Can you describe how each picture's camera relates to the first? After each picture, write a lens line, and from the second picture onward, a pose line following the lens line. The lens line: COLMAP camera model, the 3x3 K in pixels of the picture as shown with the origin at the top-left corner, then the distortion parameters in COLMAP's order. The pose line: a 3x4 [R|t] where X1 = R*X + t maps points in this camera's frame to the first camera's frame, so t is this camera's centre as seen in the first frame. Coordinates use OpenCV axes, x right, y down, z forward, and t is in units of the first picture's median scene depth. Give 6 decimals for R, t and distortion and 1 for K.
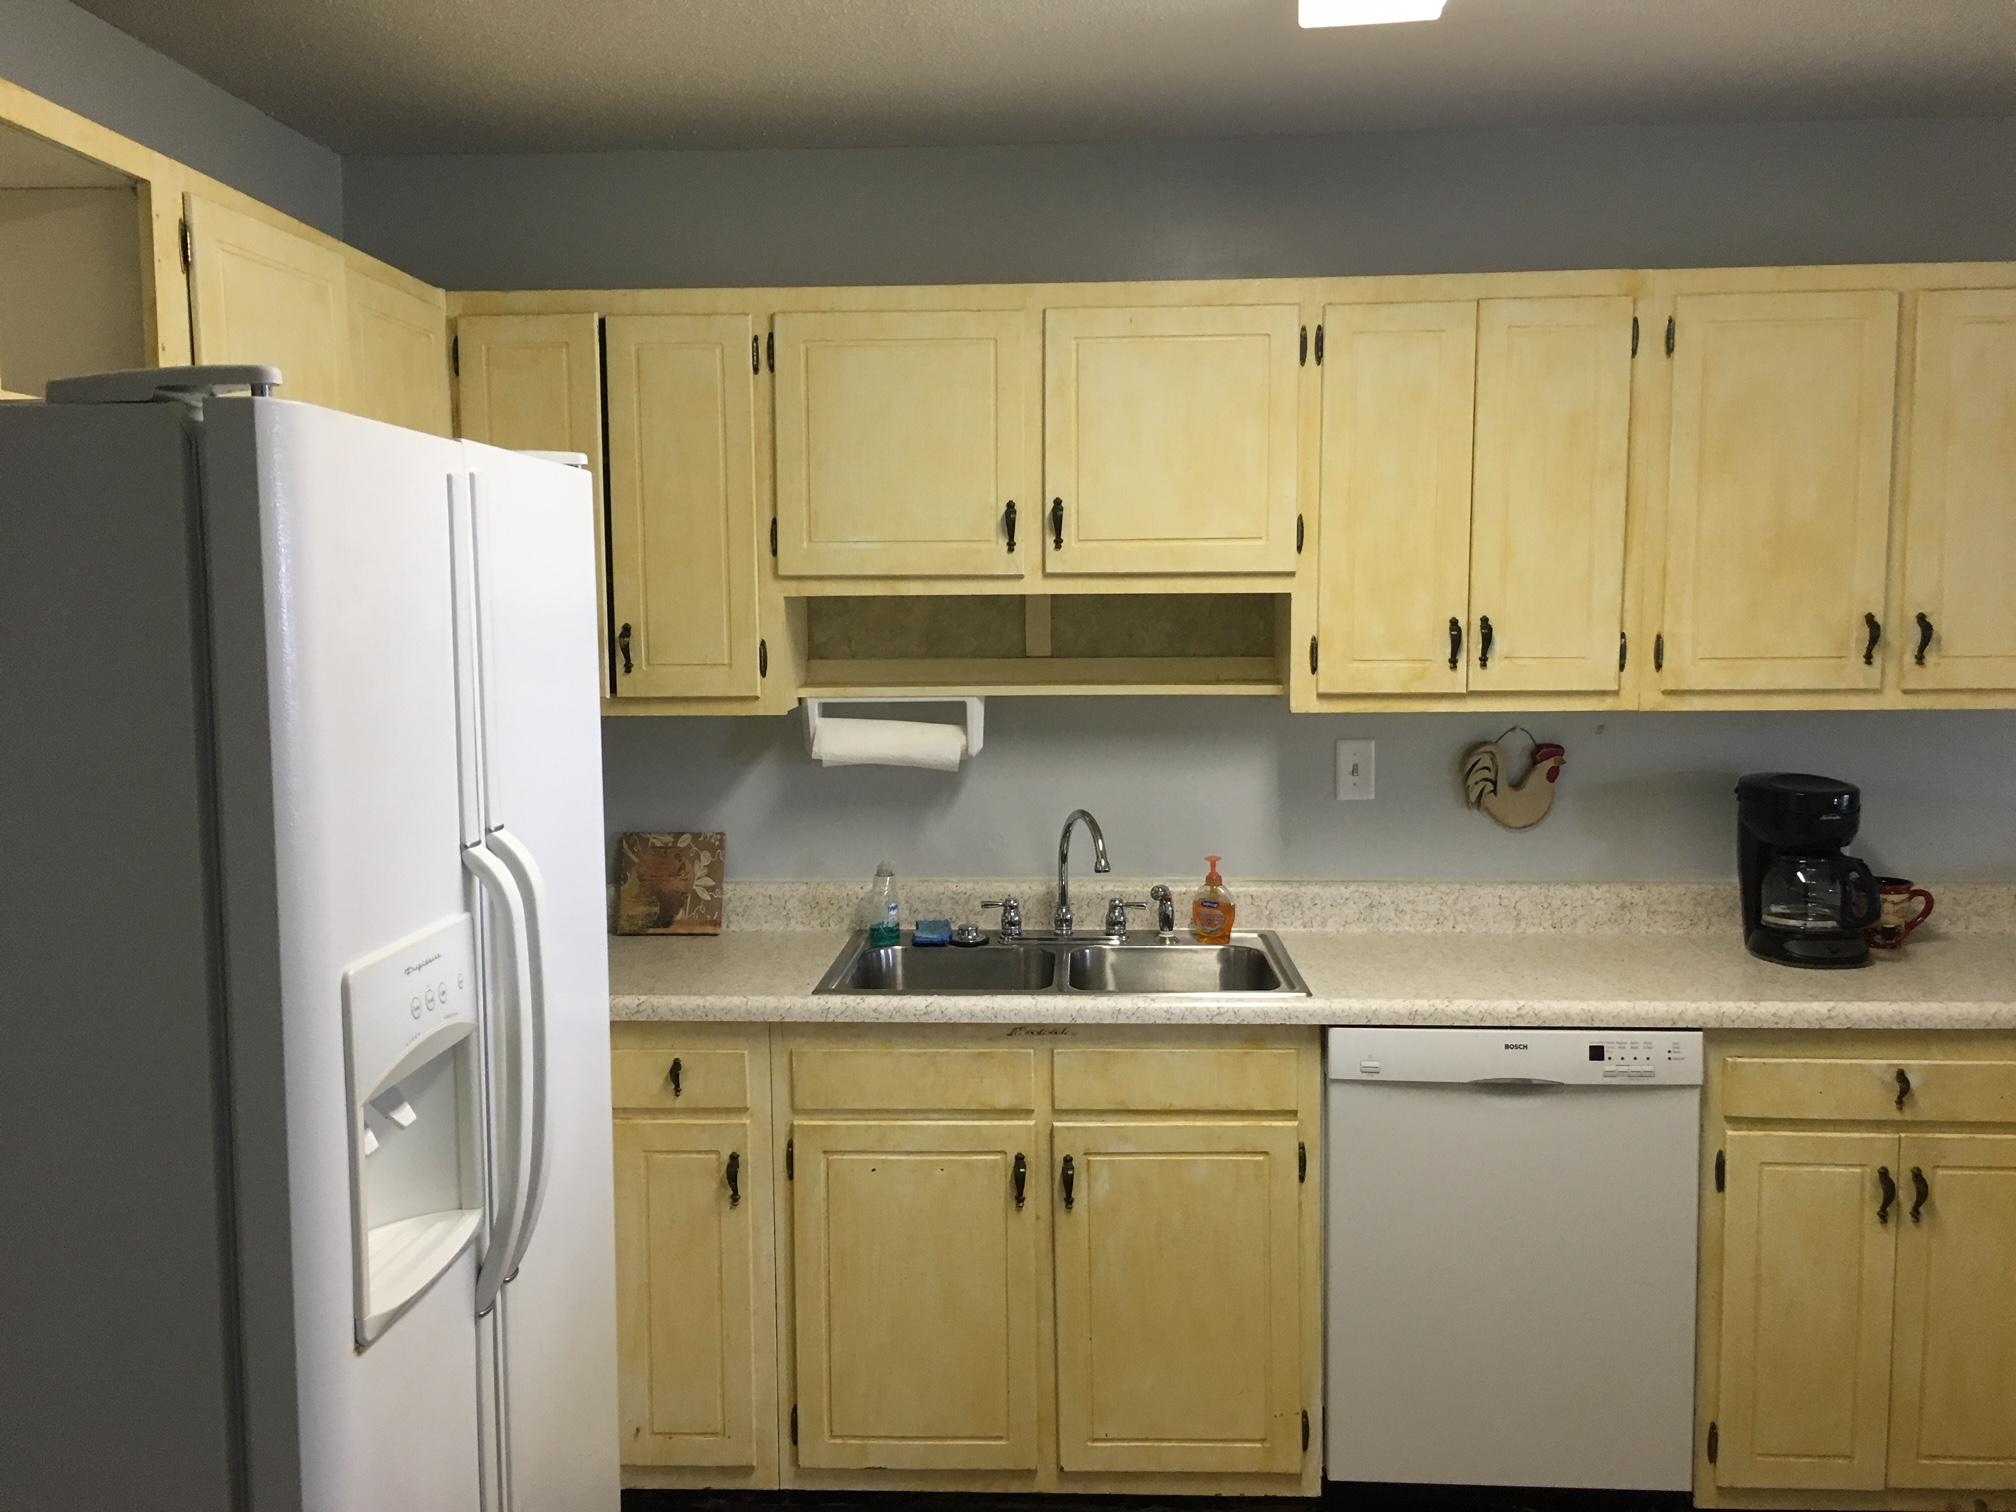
lens RADIAL K [[1663.7, 0, 1008.0], [0, 1663.7, 756.0], [0, 0, 1]] dist [0.061977, -0.004632]
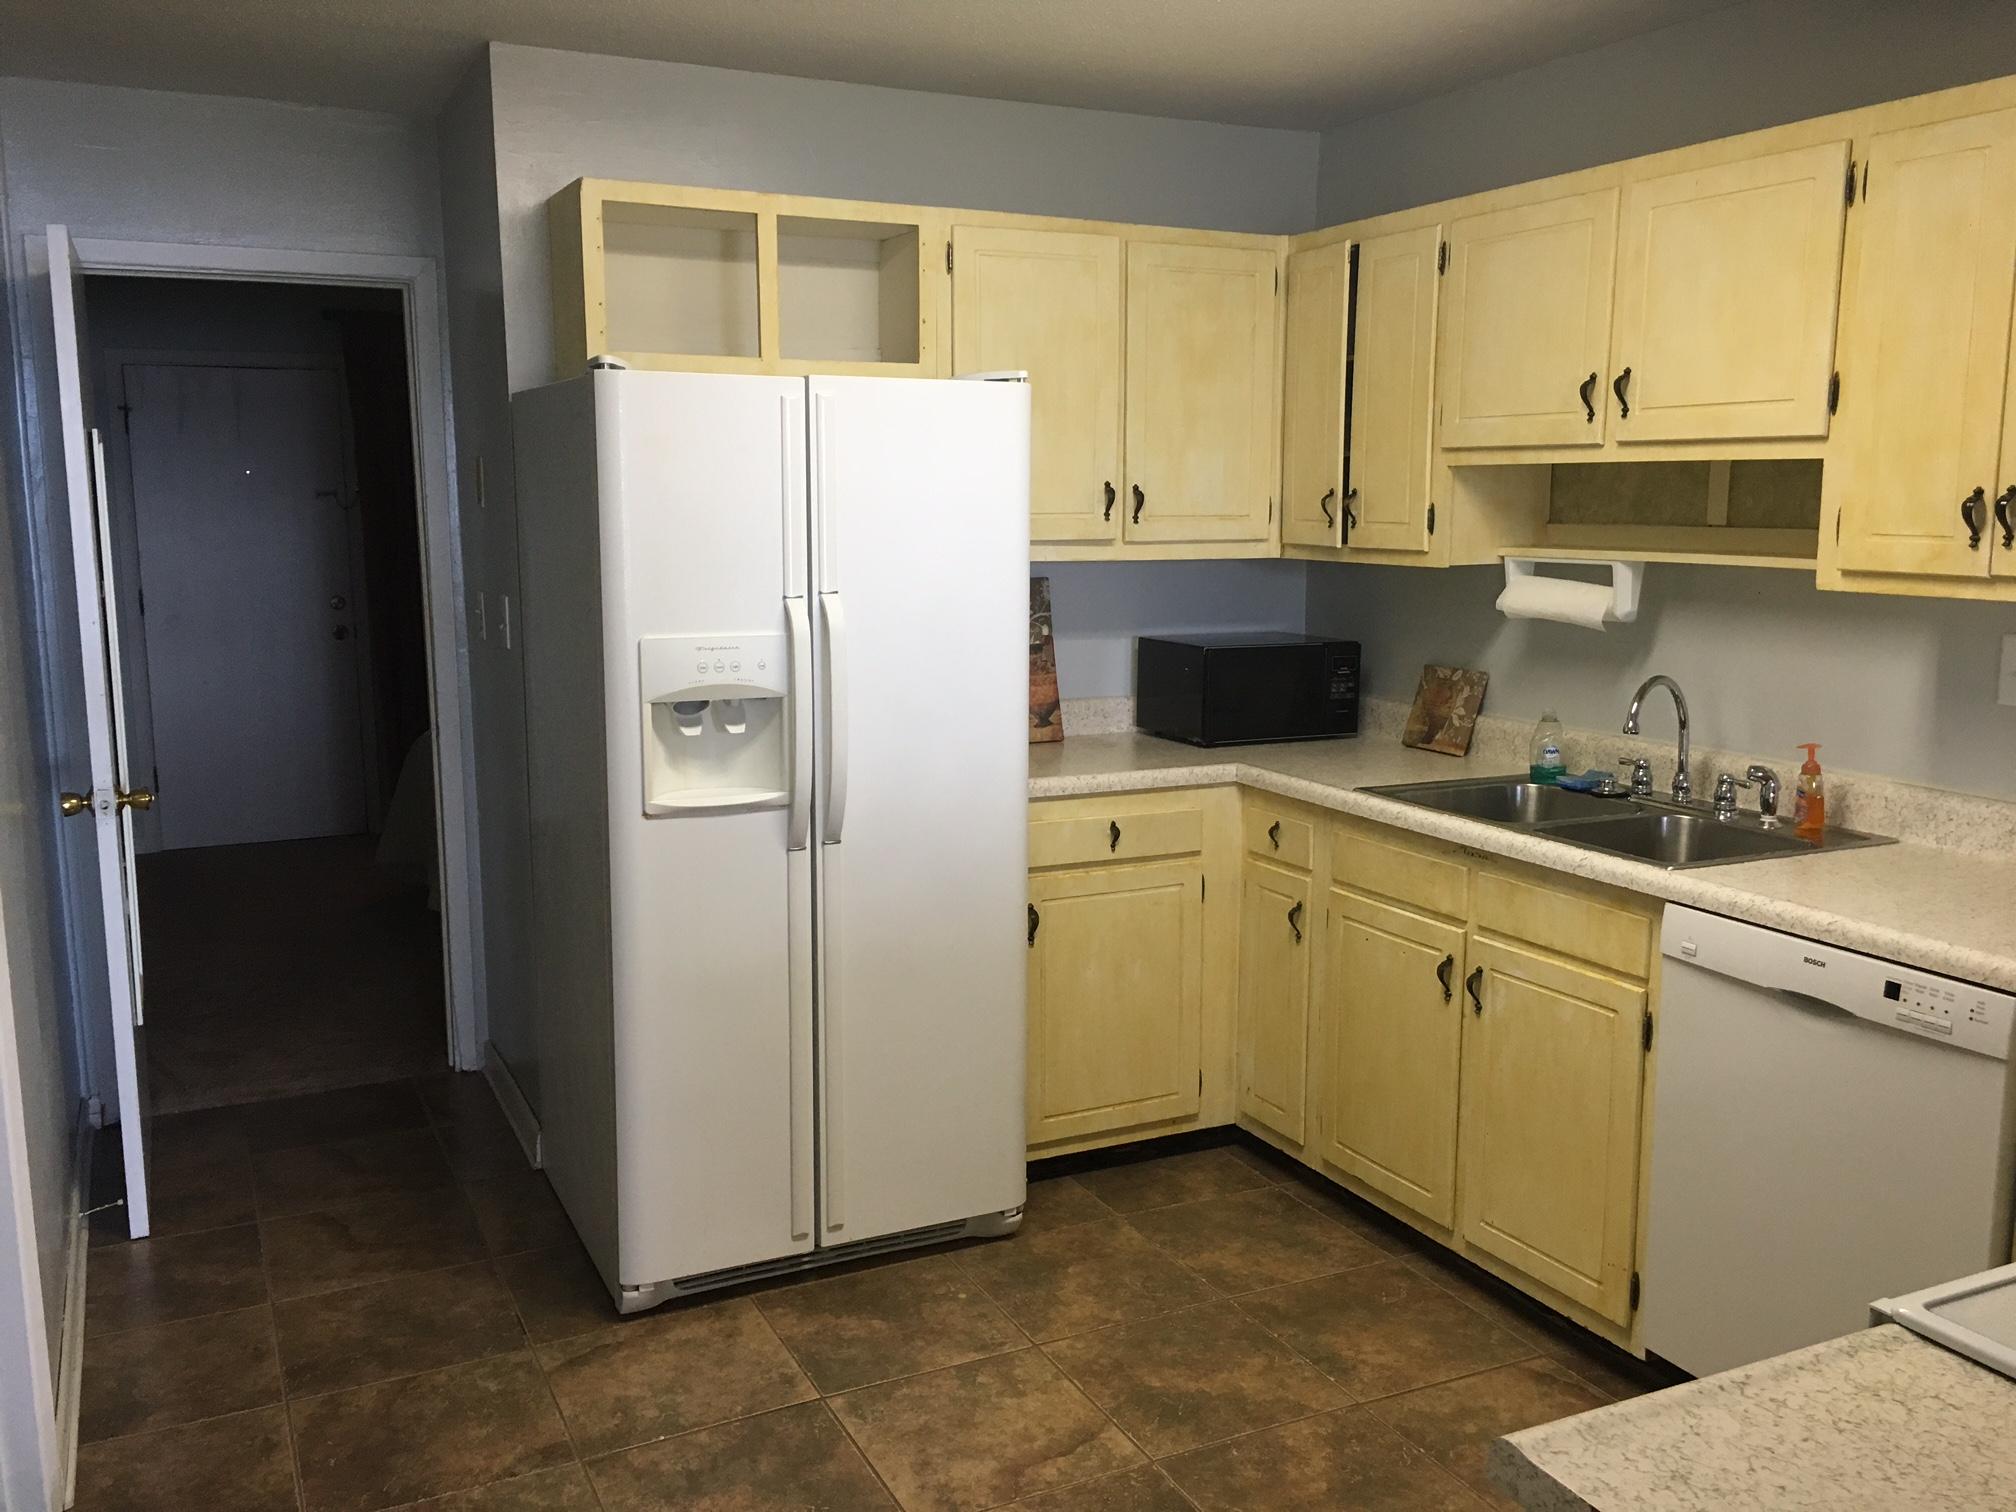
lens RADIAL K [[1723.5, 0, 1003.7], [0, 1723.5, 742.8], [0, 0, 1]] dist [0.107892, -0.112256]
pose [[0.486513, 0.136551, -0.862936, 0.809866], [-0.082613, 0.990475, 0.110157, -0.012016], [0.869759, 0.017697, 0.493160, 0.130528]]
